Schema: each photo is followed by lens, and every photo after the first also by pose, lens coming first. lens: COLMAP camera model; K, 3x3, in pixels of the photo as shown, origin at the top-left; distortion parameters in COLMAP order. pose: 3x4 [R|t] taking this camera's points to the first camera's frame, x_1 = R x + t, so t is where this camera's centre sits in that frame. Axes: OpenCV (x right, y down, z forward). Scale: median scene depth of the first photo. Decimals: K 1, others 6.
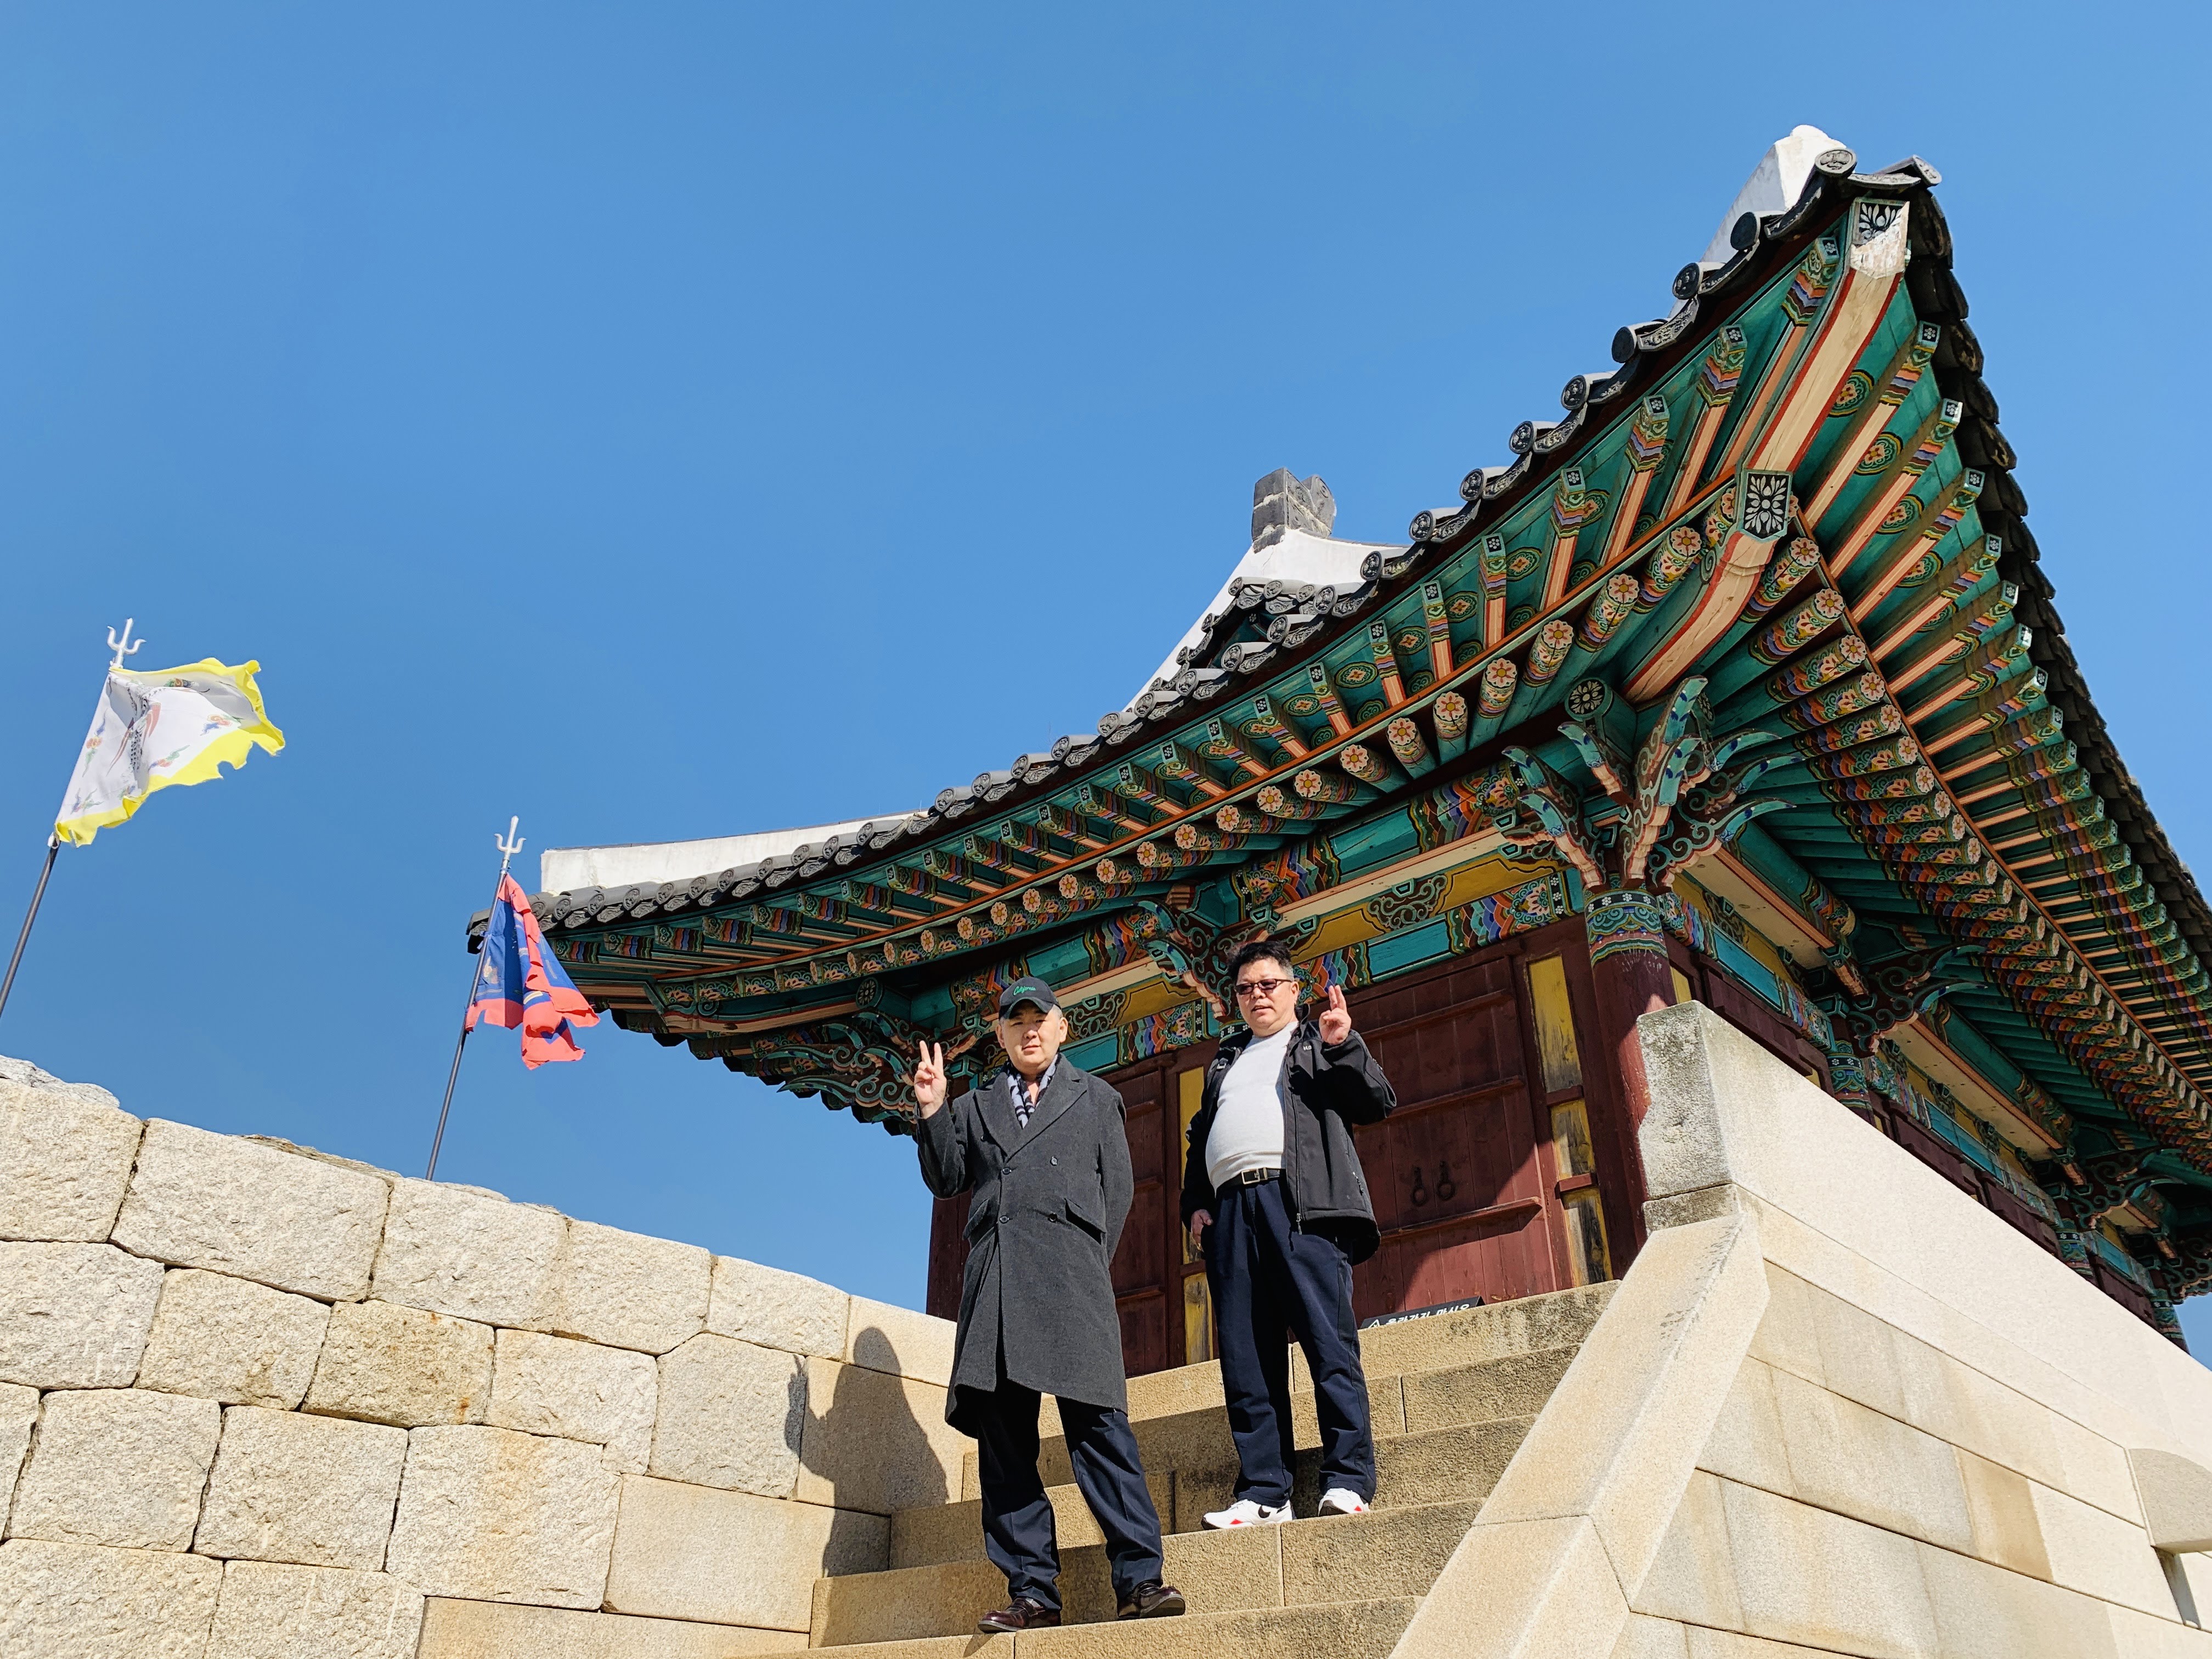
lens RADIAL K [[1699.6, 0, 1093.7], [0, 1699.6, 811.7], [0, 0, 1]] dist [0.009863, -0.000649]
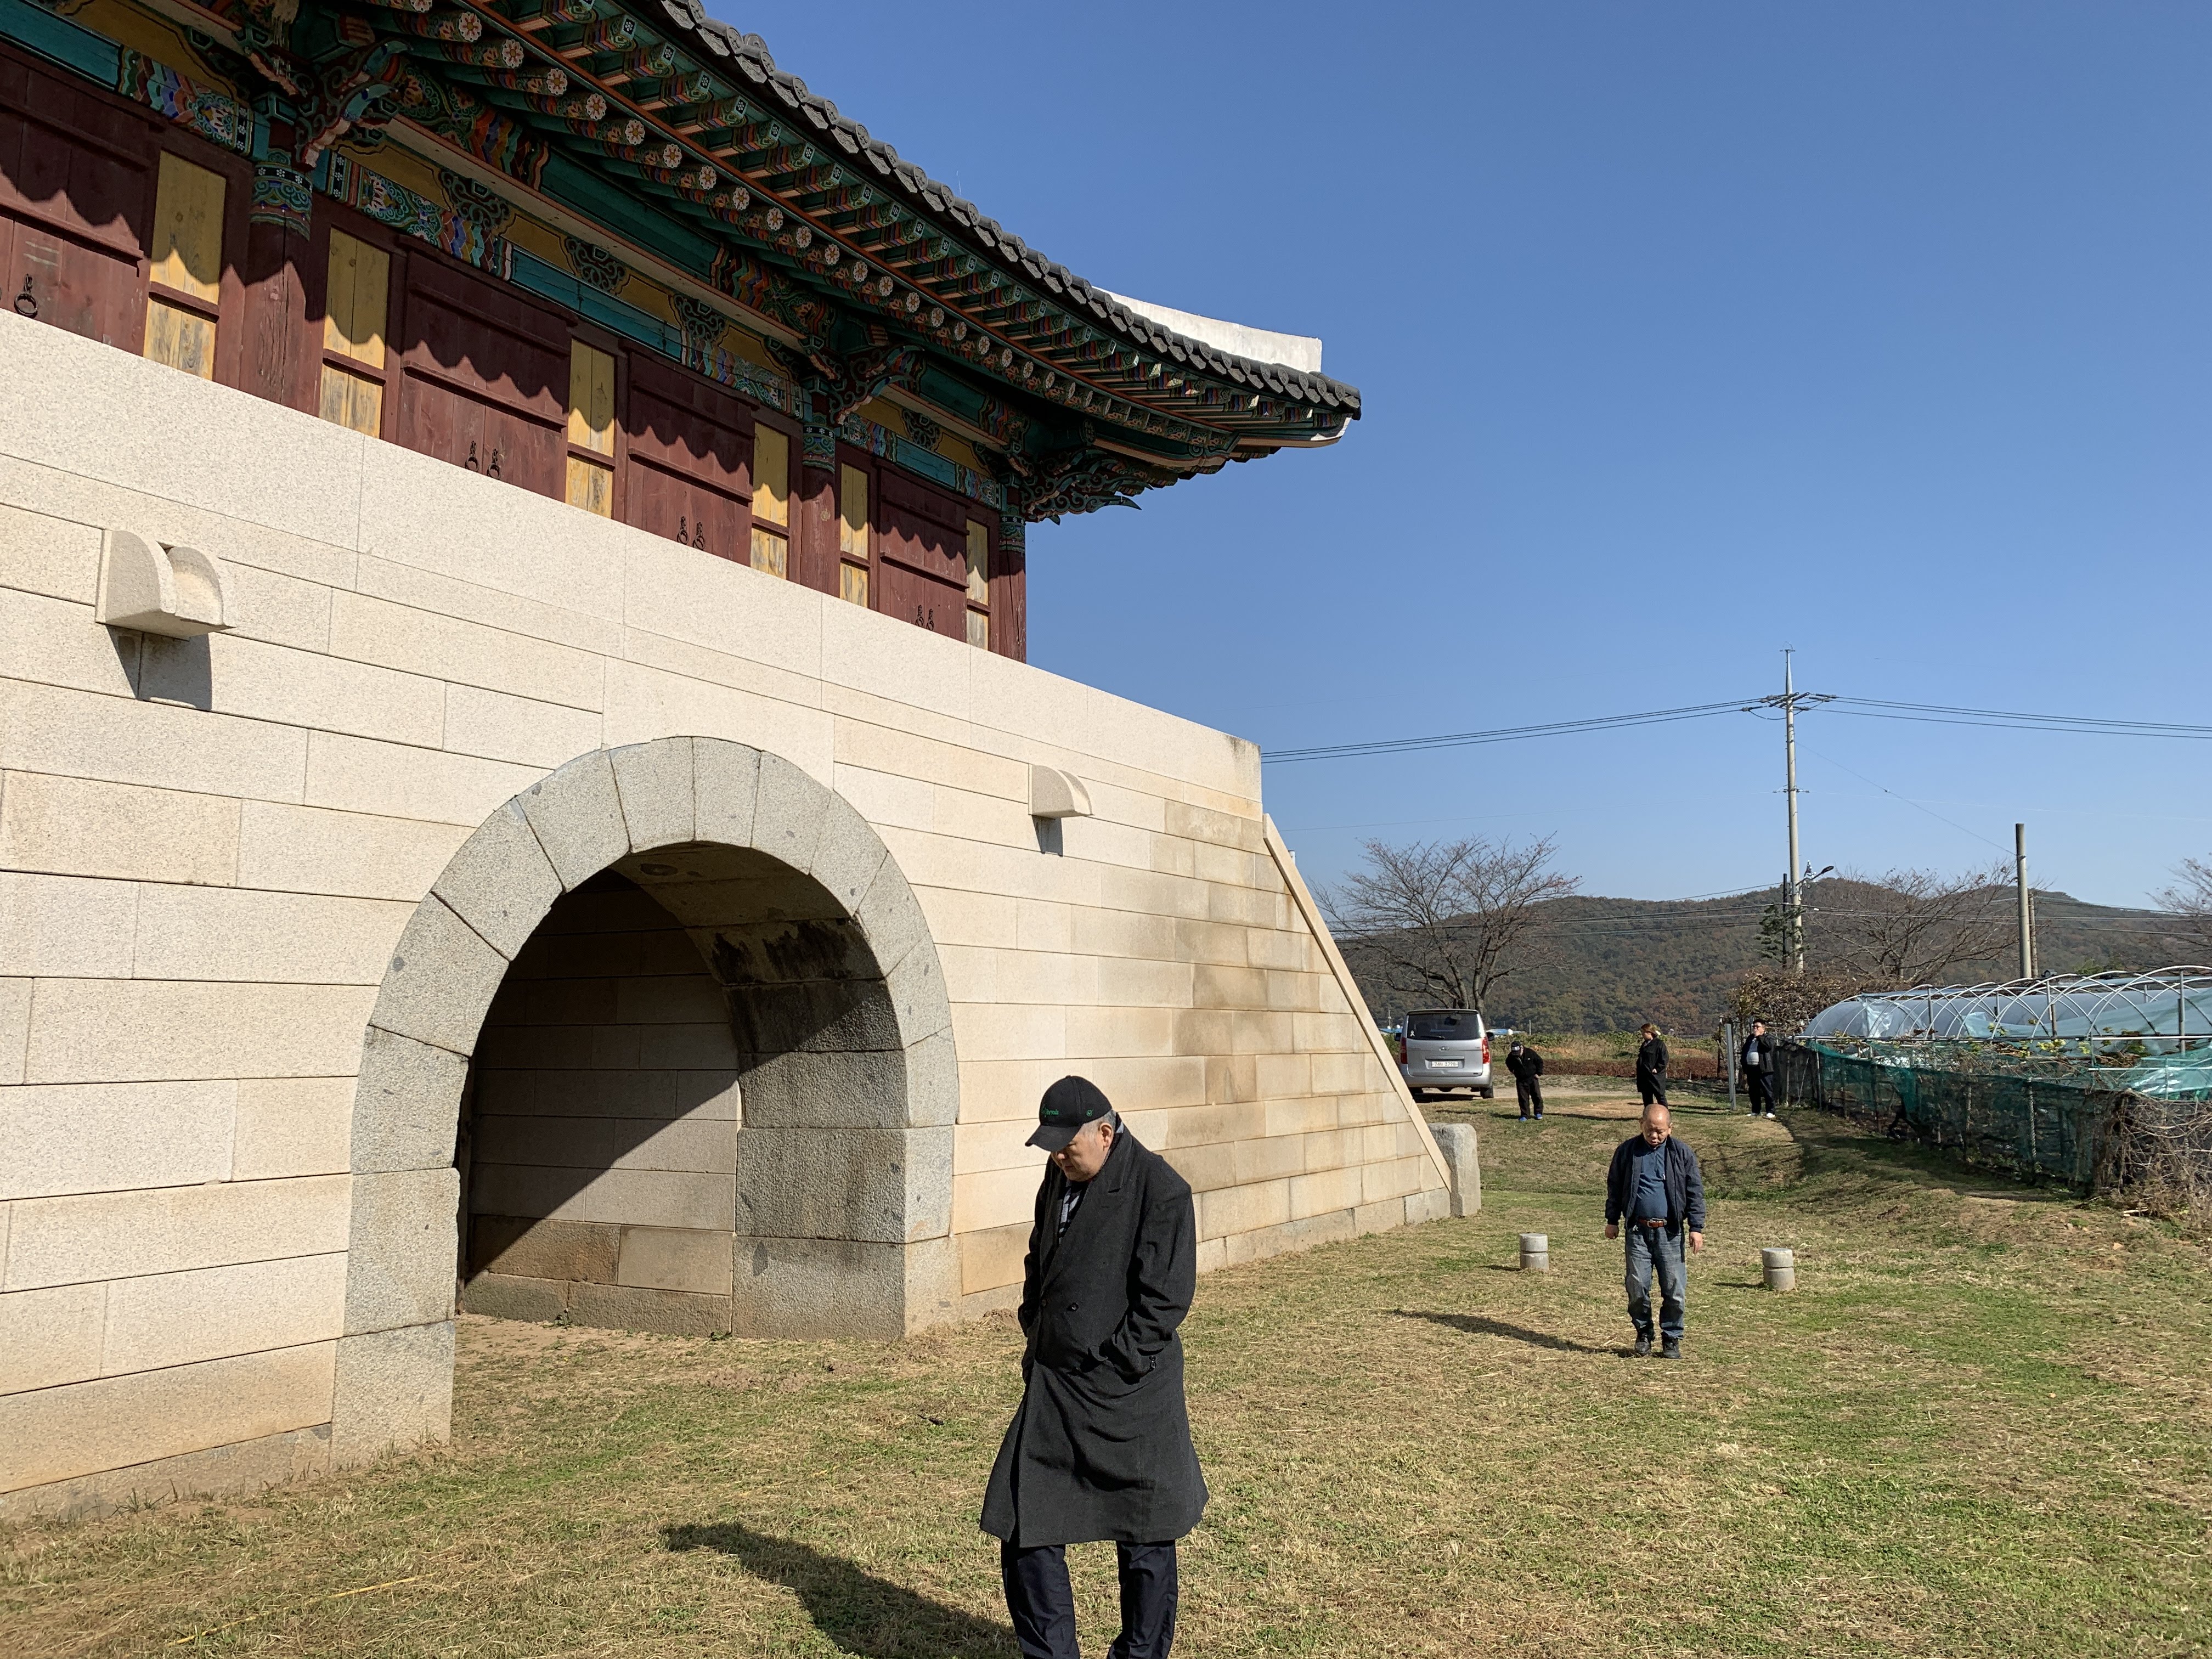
lens RADIAL K [[1682.4, 0, 1090.1], [0, 1682.4, 806.9], [0, 0, 1]] dist [0.103742, -0.207767]
pose [[0.981318, 0.016257, 0.191705, 1.024273], [-0.090513, 0.918278, 0.385452, 0.102613], [-0.169772, -0.395603, 0.902594, -0.018052]]
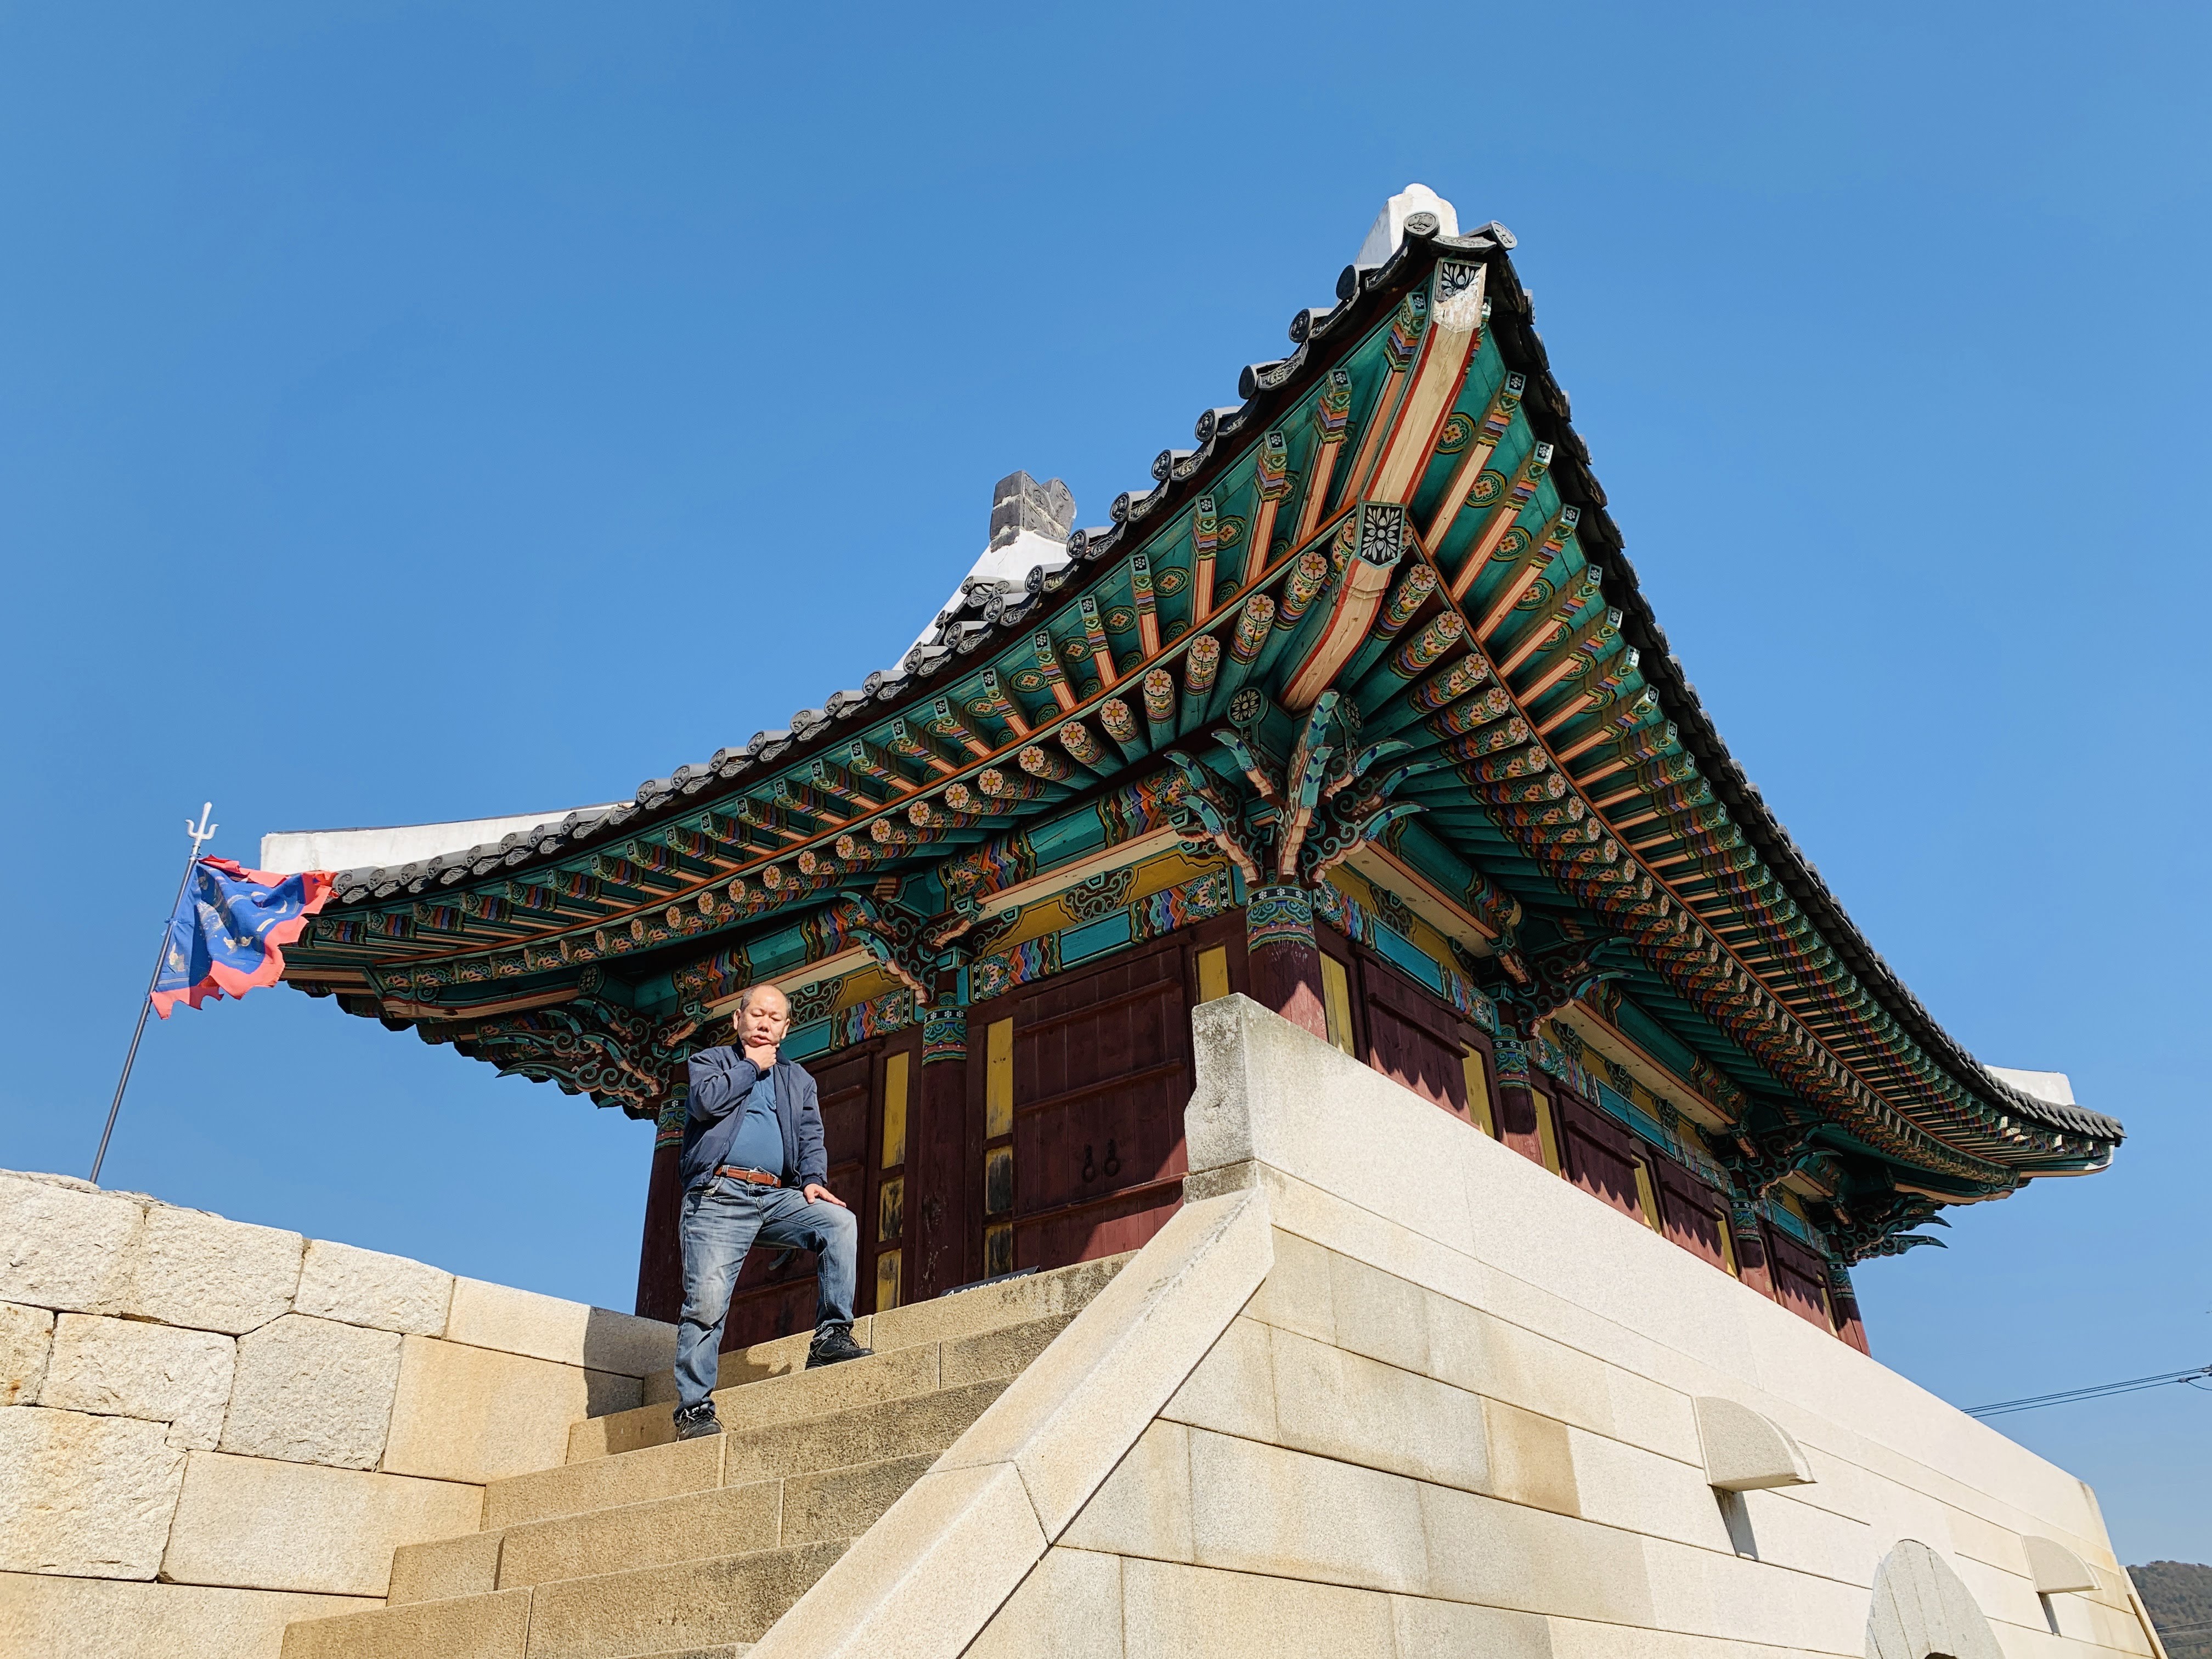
lens RADIAL K [[1691.2, 0, 1098.6], [0, 1691.2, 802.4], [0, 0, 1]] dist [0.028728, -0.020689]
pose [[0.995794, 0.012010, 0.090832, 0.124640], [-0.012675, 0.999897, 0.006744, -0.014757], [-0.090742, -0.007867, 0.995843, -0.059631]]
